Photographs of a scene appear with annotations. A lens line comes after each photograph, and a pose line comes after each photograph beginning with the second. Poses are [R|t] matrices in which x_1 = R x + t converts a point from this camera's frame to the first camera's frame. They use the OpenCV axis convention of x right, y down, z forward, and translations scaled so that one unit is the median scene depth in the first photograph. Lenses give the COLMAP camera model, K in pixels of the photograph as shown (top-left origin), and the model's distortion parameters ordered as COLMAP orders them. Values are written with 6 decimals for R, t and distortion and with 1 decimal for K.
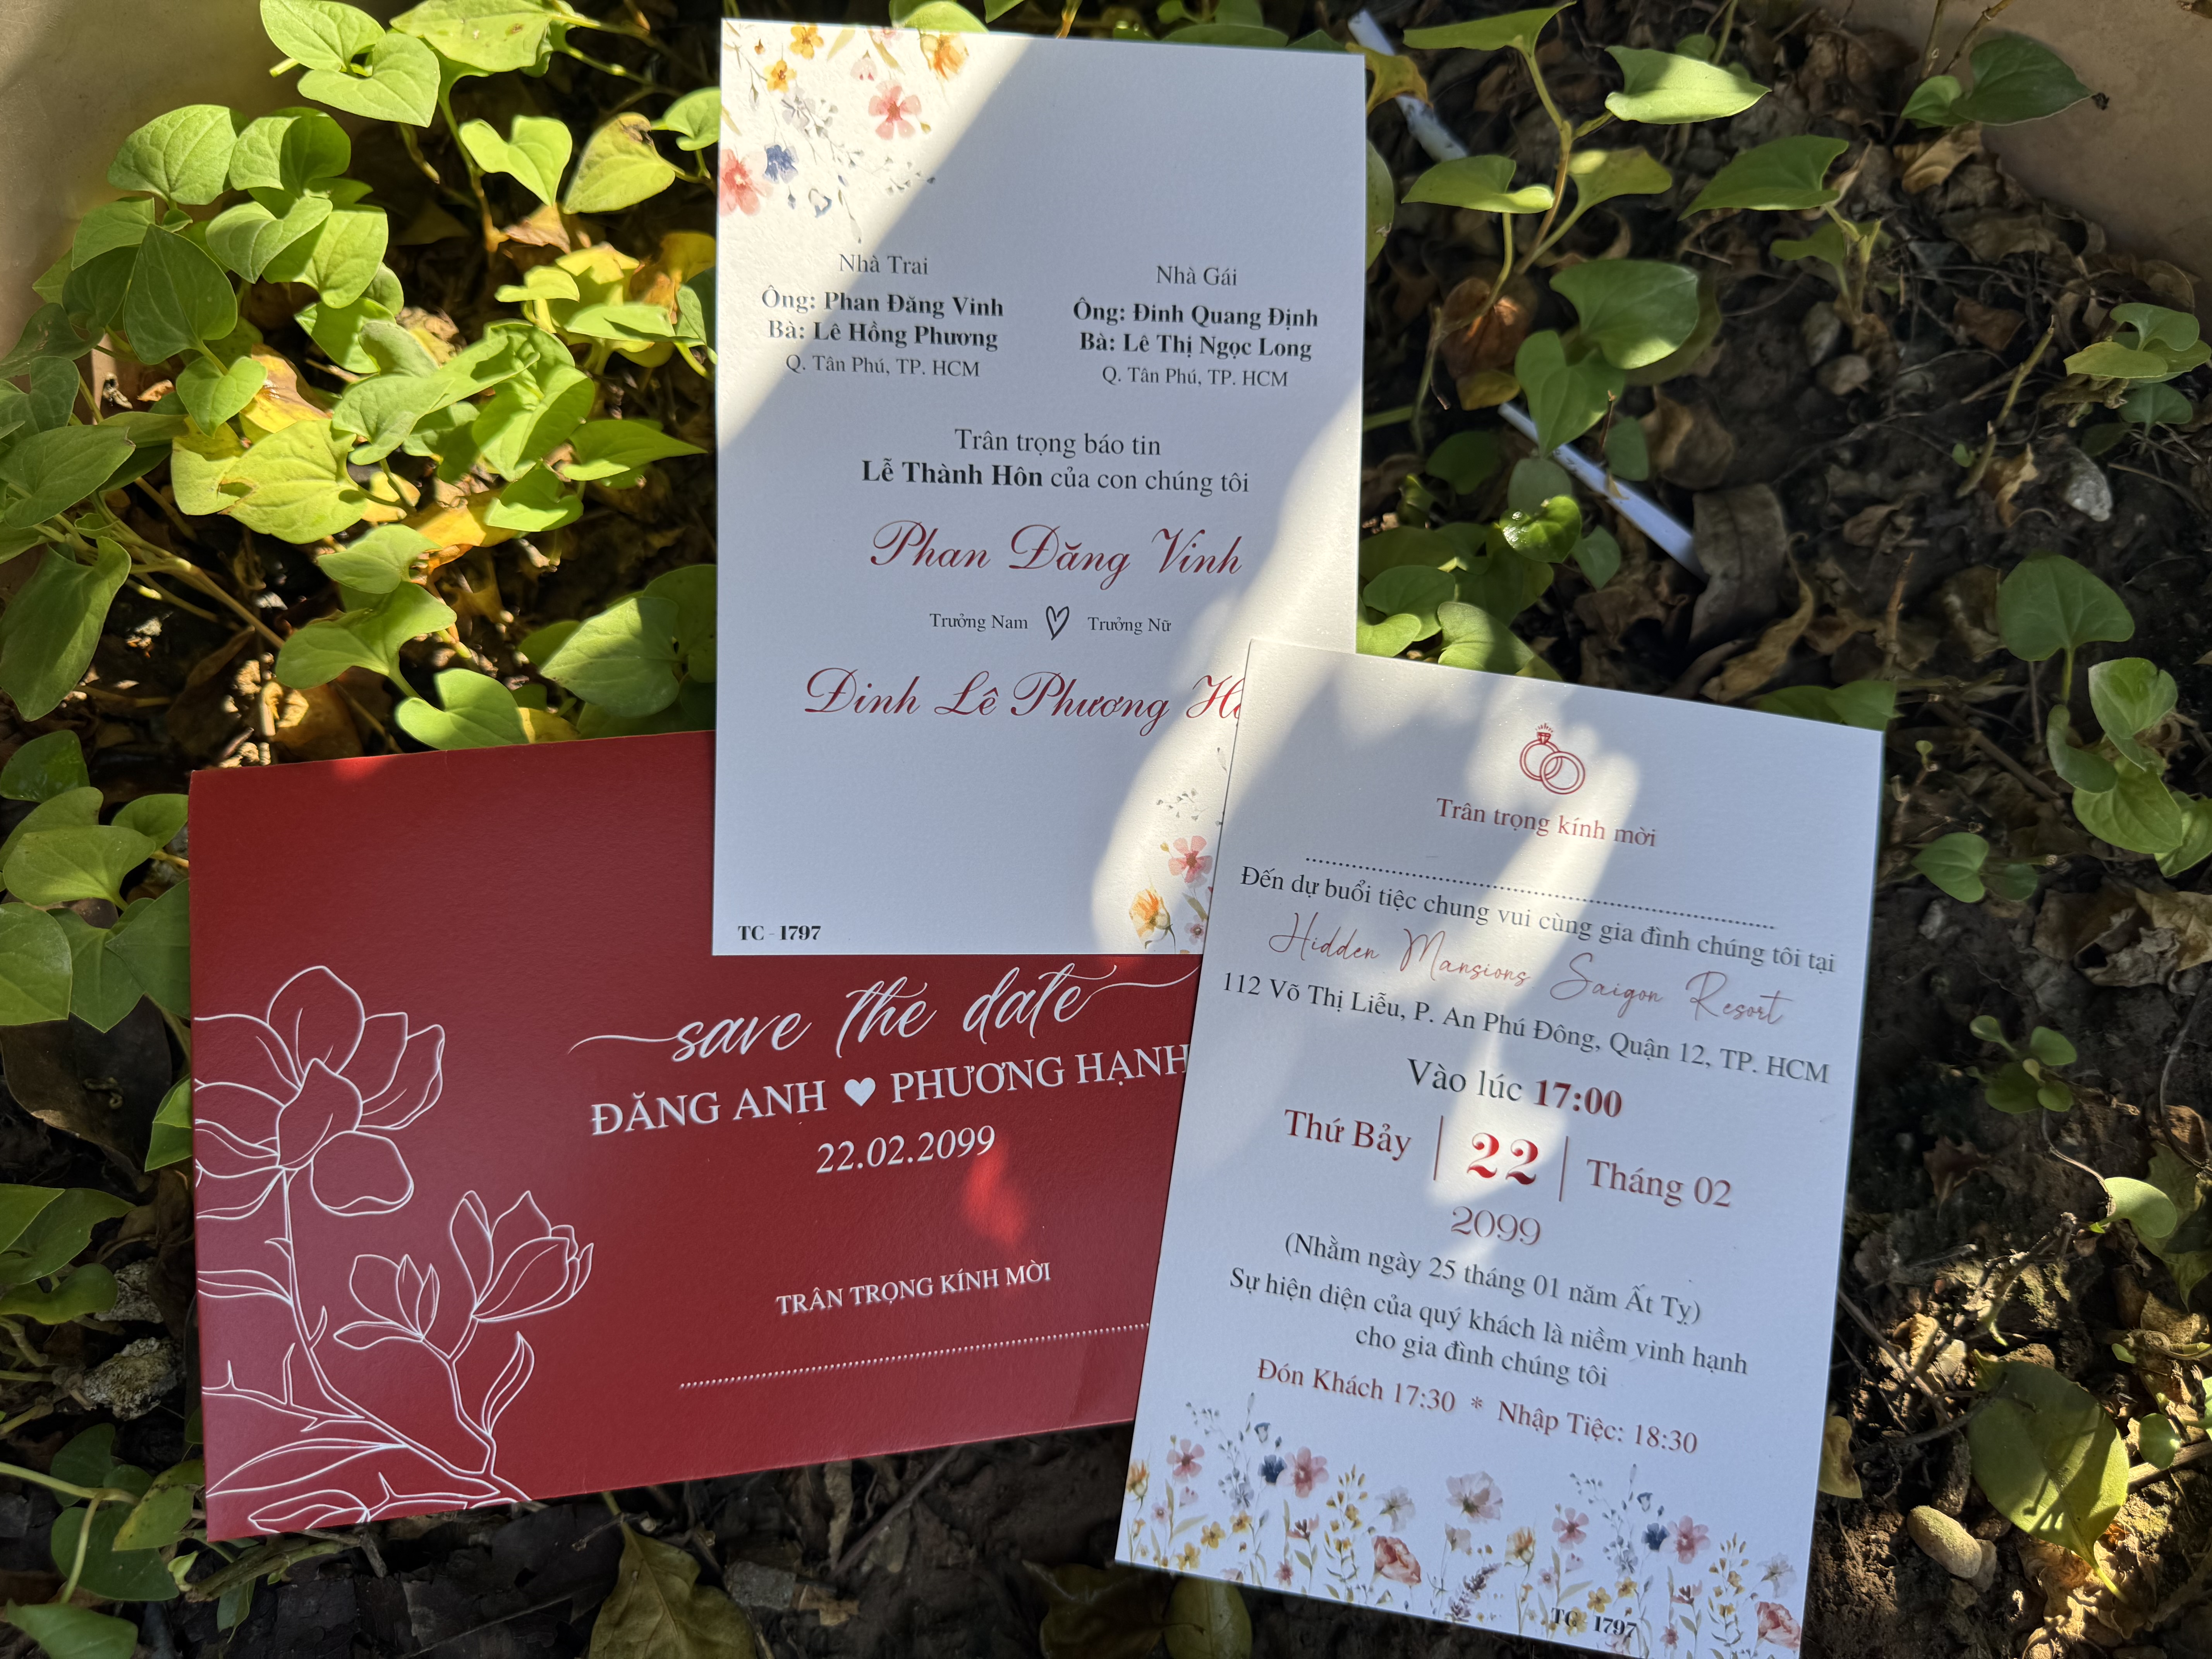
lens RADIAL K [[1674.8, 0, 1119.4], [0, 1674.8, 814.1], [0, 0, 1]] dist [-0.037453, 0.011501]
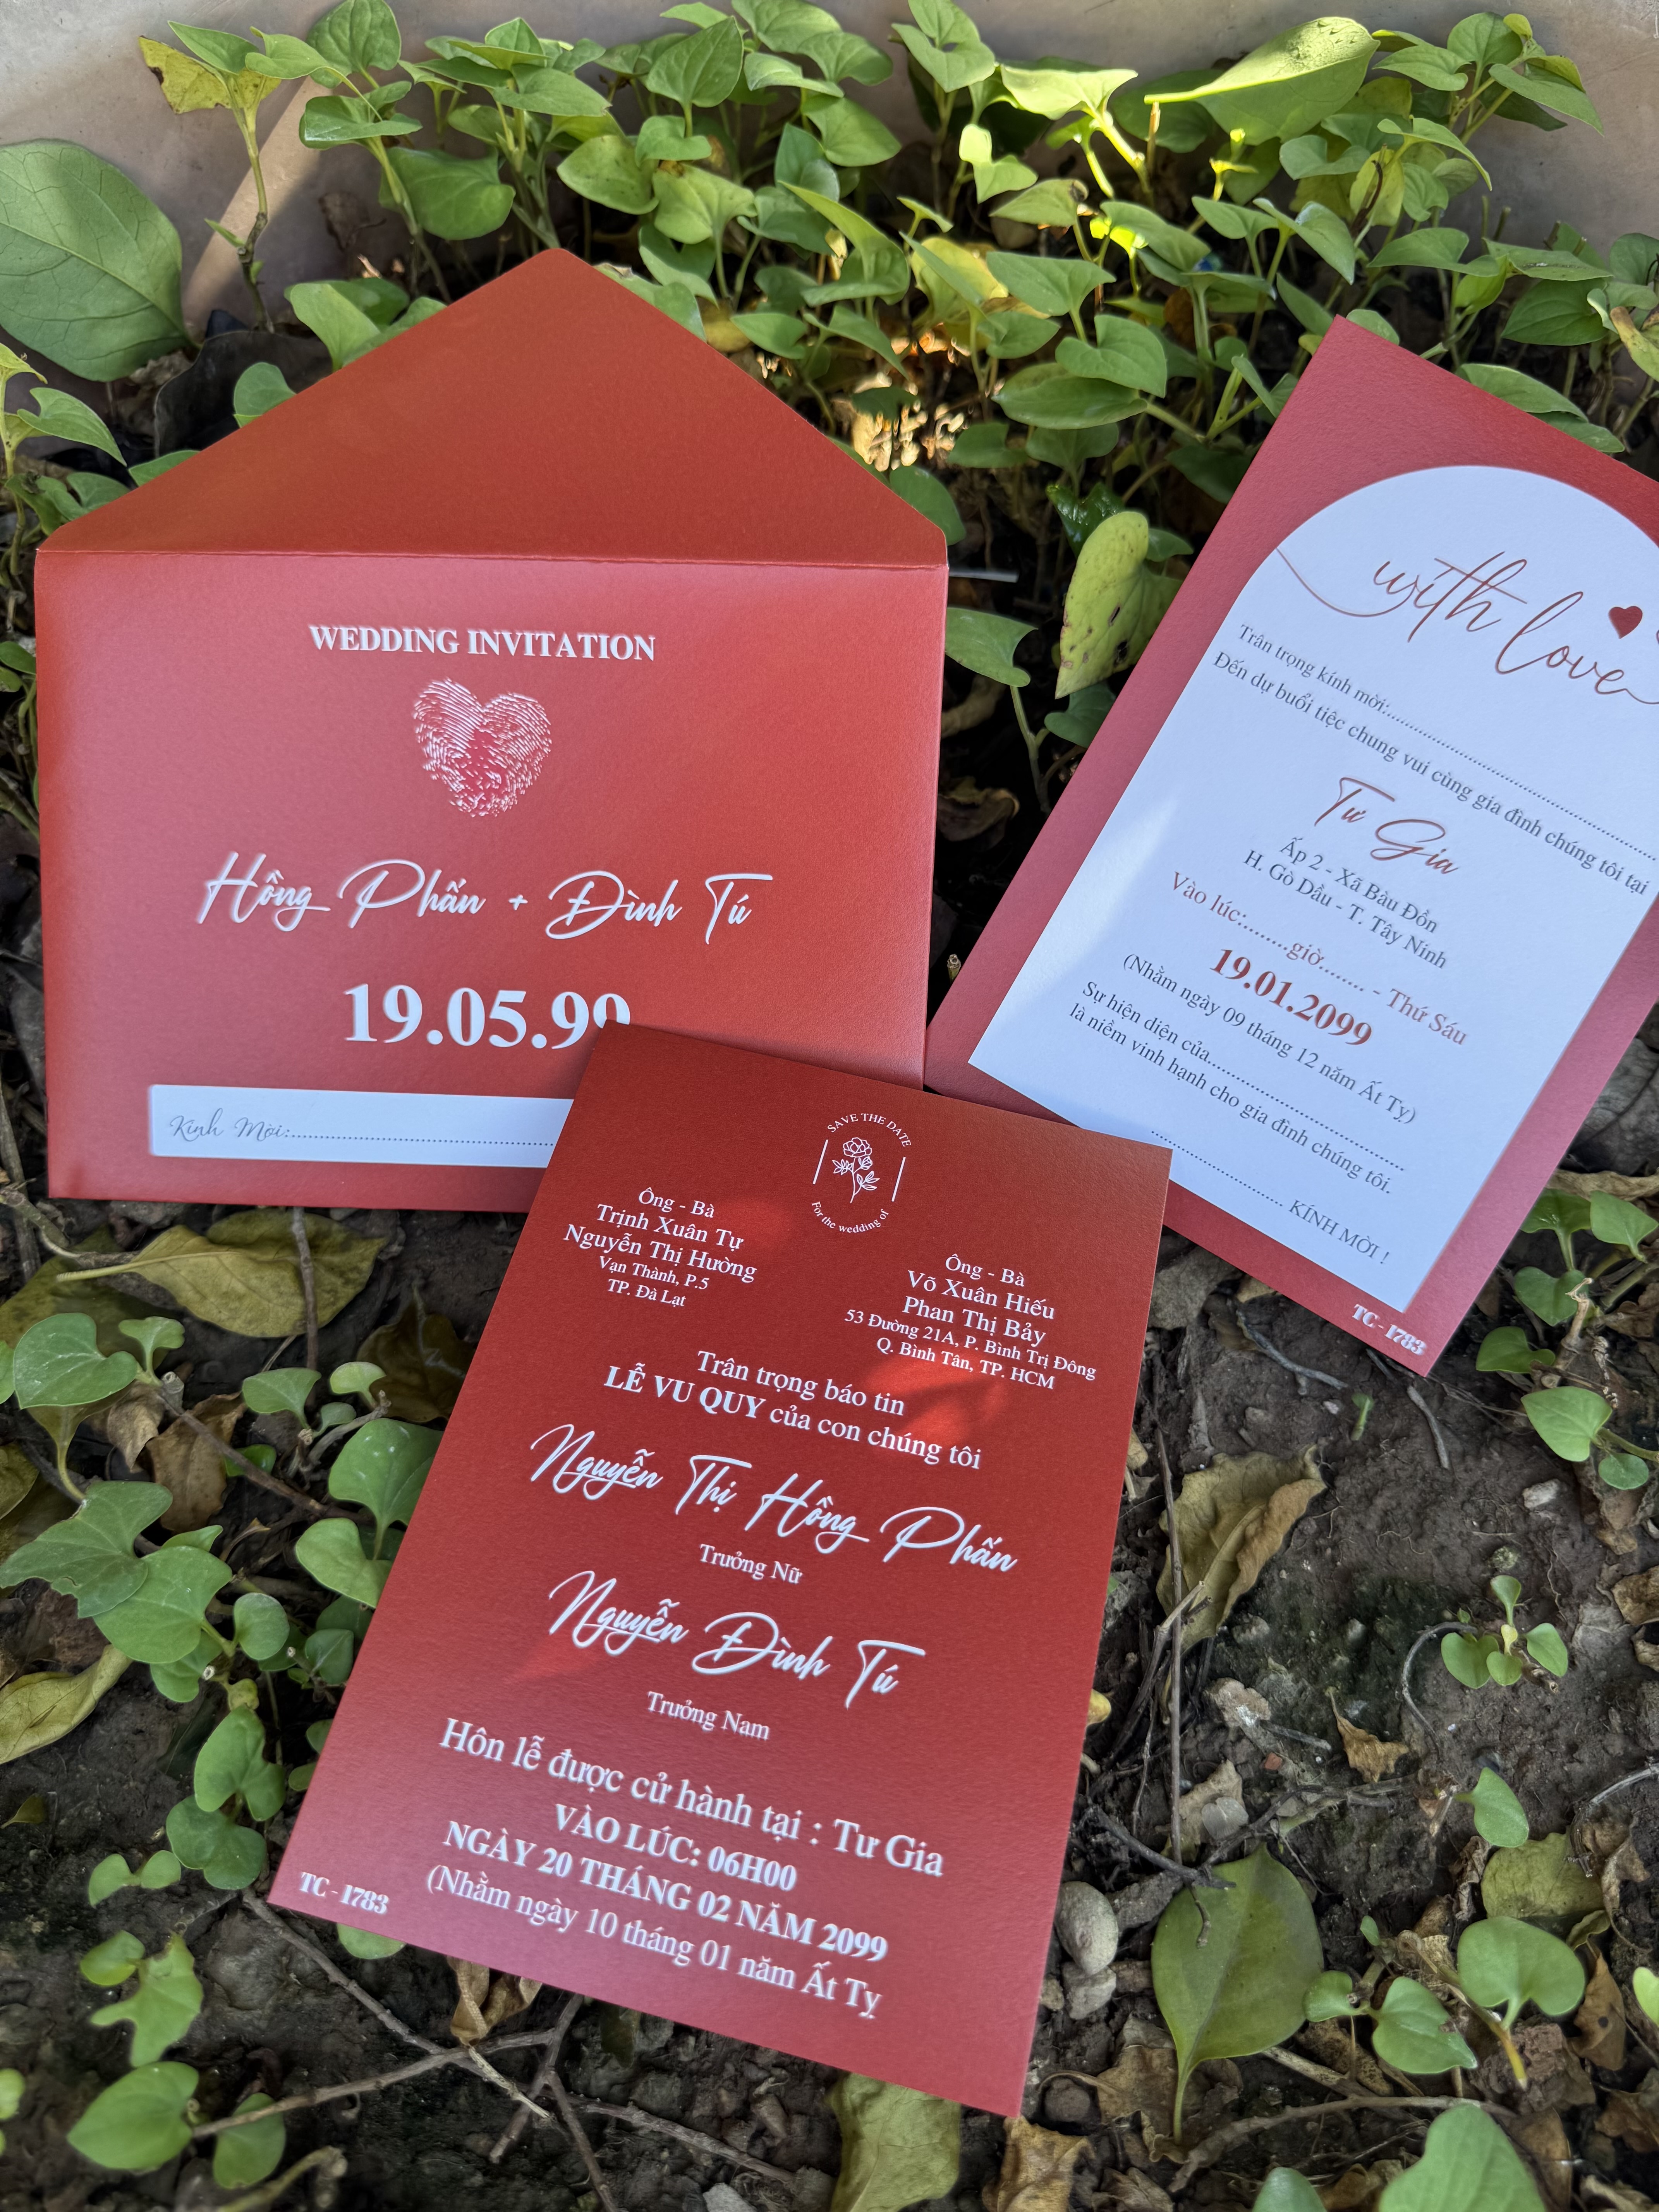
lens RADIAL K [[1674.8, 0, 838.9], [0, 1674.8, 1110.8], [0, 0, 1]] dist [-0.037453, 0.011501]
pose [[0.703658, 0.654662, -0.276194, 0.335620], [-0.694811, 0.715305, -0.074679, 0.255075], [0.148674, 0.244451, 0.958196, 0.009010]]
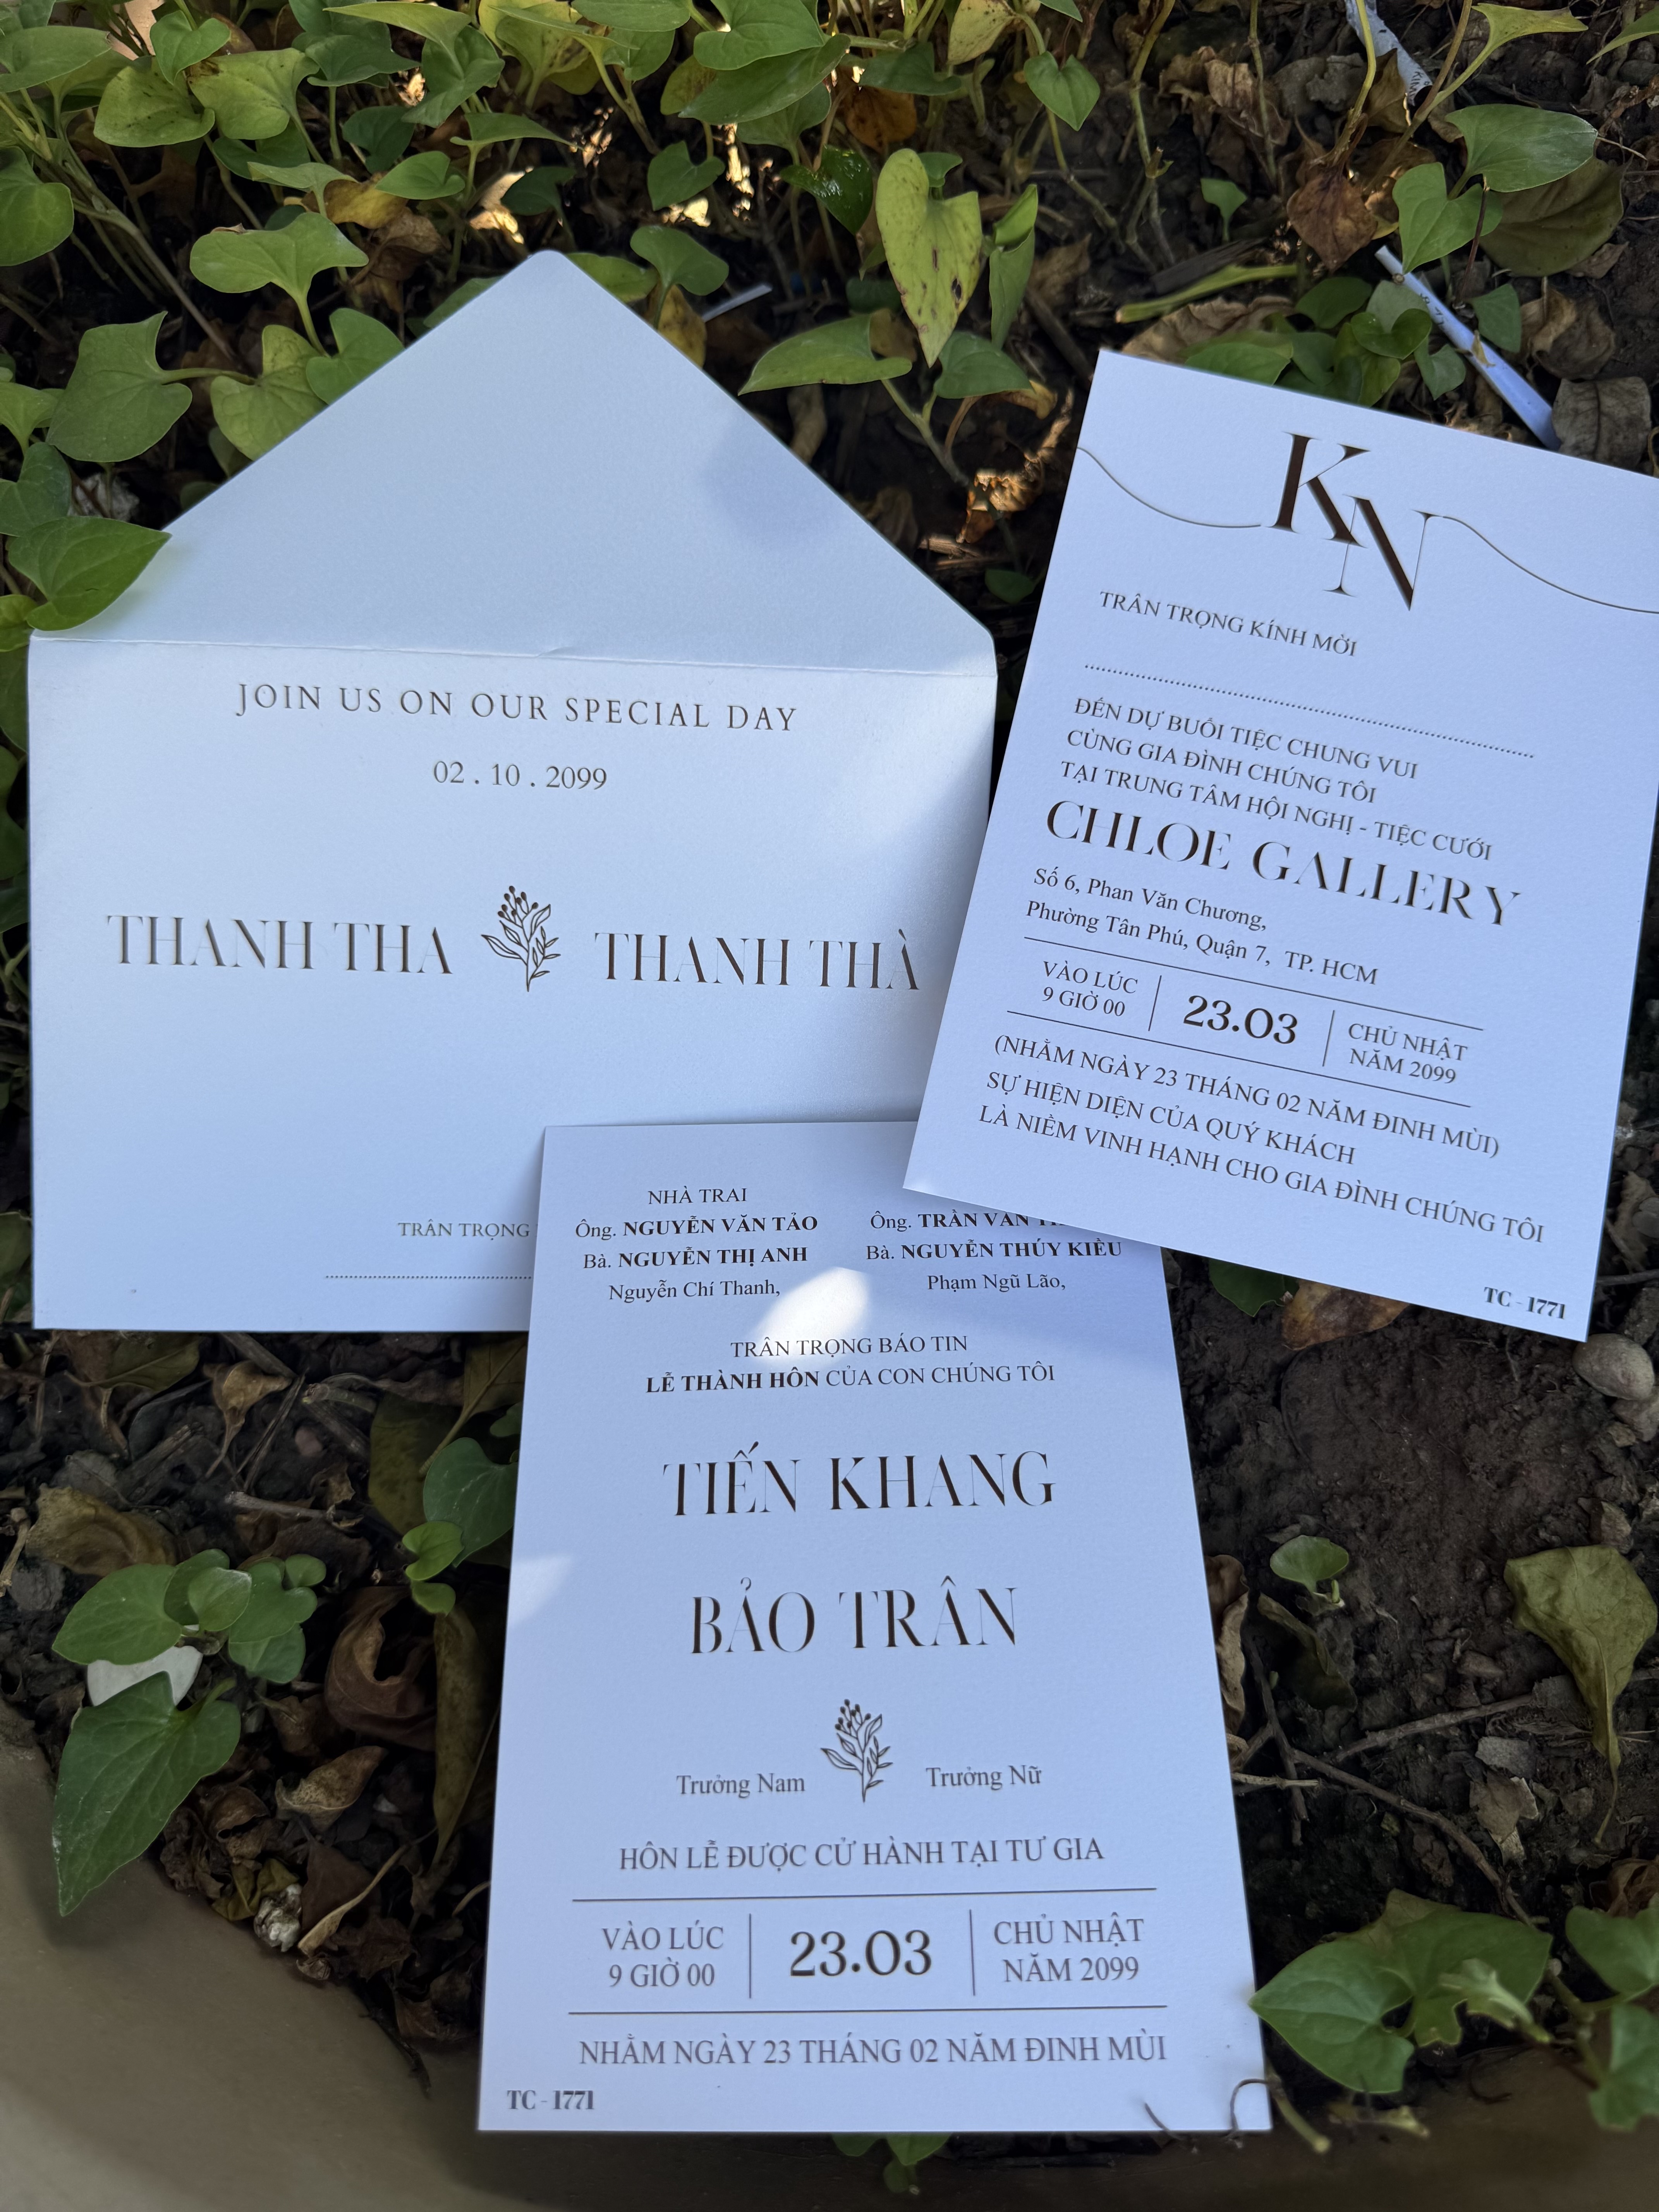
lens RADIAL K [[1674.8, 0, 832.5], [0, 1674.8, 1115.9], [0, 0, 1]] dist [-0.037453, 0.011501]
pose [[0.974981, 0.187041, -0.120112, 0.131251], [-0.187839, 0.982188, 0.004748, 0.340438], [0.118861, 0.017932, 0.992749, -0.021579]]
